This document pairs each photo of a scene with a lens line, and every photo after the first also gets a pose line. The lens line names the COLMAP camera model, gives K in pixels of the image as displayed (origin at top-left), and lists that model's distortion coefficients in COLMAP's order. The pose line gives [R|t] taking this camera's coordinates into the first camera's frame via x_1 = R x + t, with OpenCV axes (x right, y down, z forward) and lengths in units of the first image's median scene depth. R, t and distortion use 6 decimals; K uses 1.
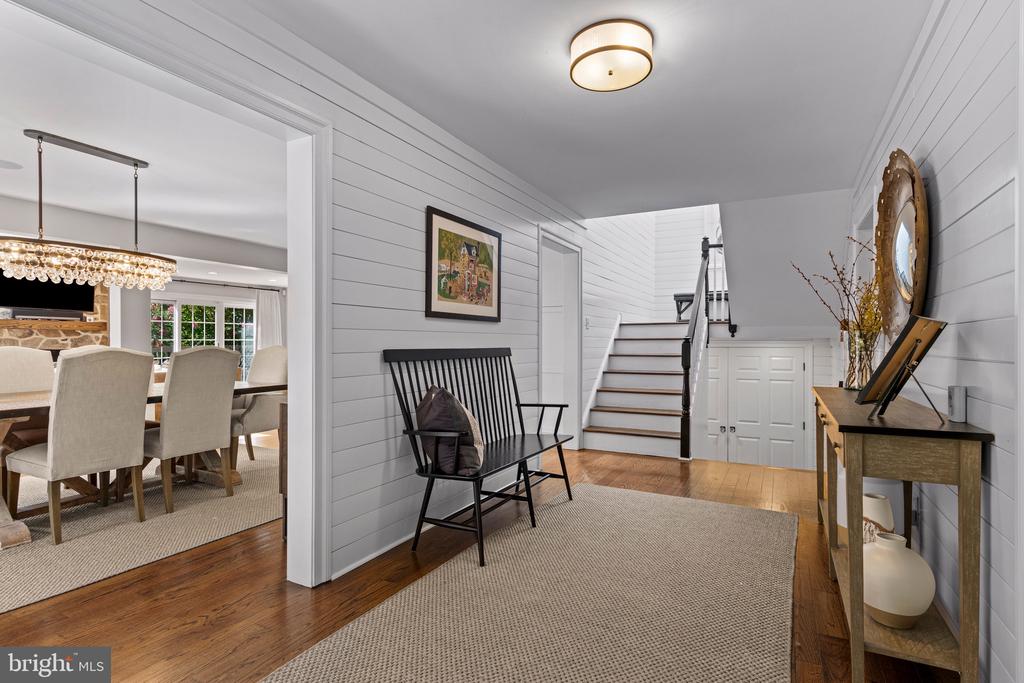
lens RADIAL K [[530.9, 0, 511.4], [0, 530.9, 341.0], [0, 0, 1]] dist [0.016111, -0.001649]
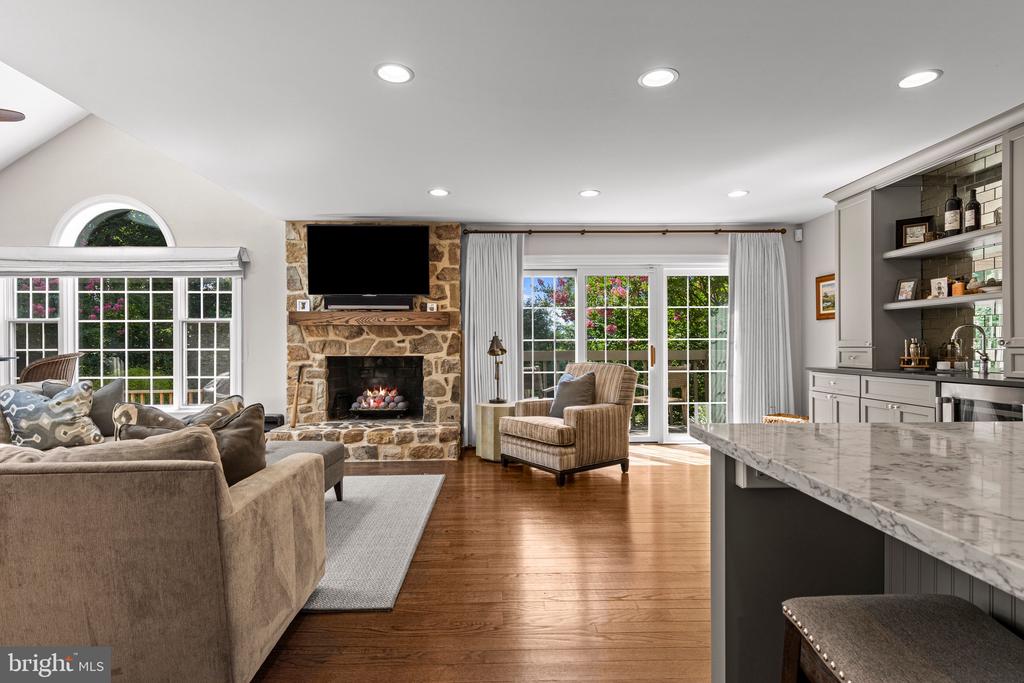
lens RADIAL K [[530.9, 0, 518.9], [0, 530.9, 344.0], [0, 0, 1]] dist [0.016111, -0.001649]
pose [[0.485653, -0.006255, -0.874129, -0.200229], [0.005456, 0.999977, -0.004124, 0.004172], [0.874135, -0.002767, 0.485676, 0.782678]]
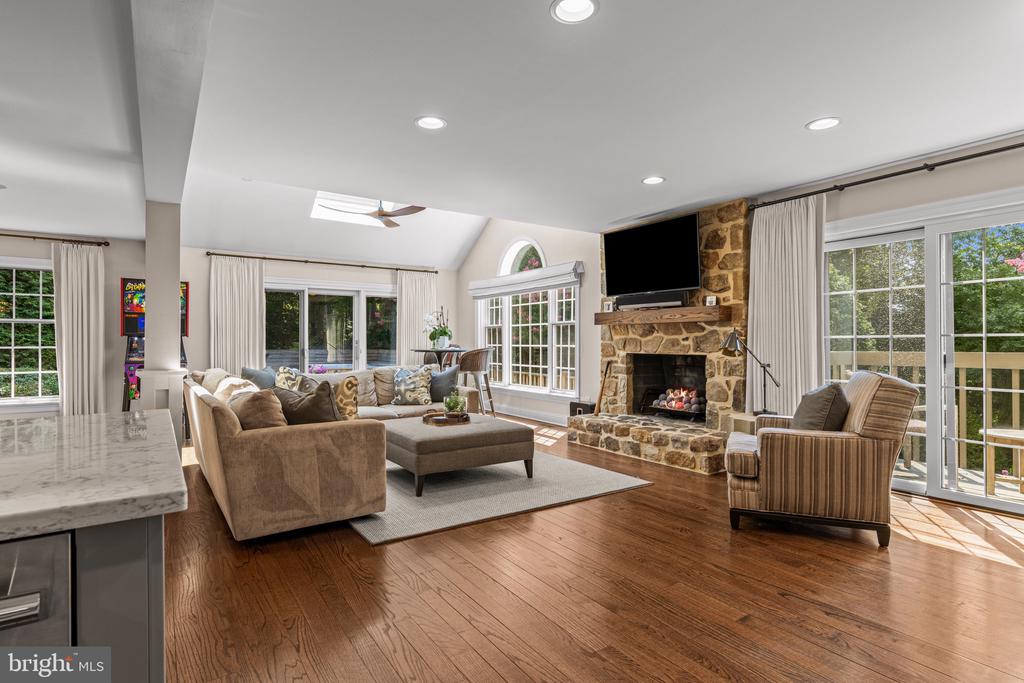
lens RADIAL K [[530.9, 0, 506.6], [0, 530.9, 340.1], [0, 0, 1]] dist [0.016111, -0.001649]
pose [[-0.487464, -0.006660, -0.873118, -0.202551], [-0.000035, 0.999971, -0.007608, 0.003308], [0.873143, -0.003678, -0.487450, 1.073478]]
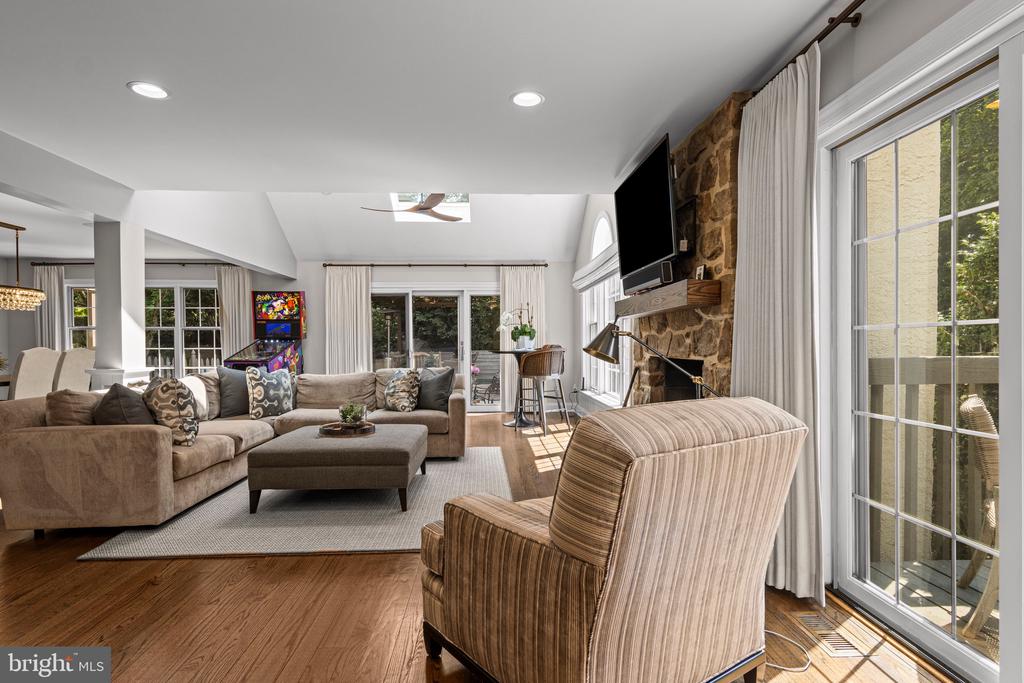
lens RADIAL K [[530.9, 0, 508.6], [0, 530.9, 352.5], [0, 0, 1]] dist [0.016111, -0.001649]
pose [[-0.870379, 0.011059, -0.492259, -0.505233], [0.004840, 0.999892, 0.013905, 0.004119], [0.492359, 0.009720, -0.870338, 1.227368]]
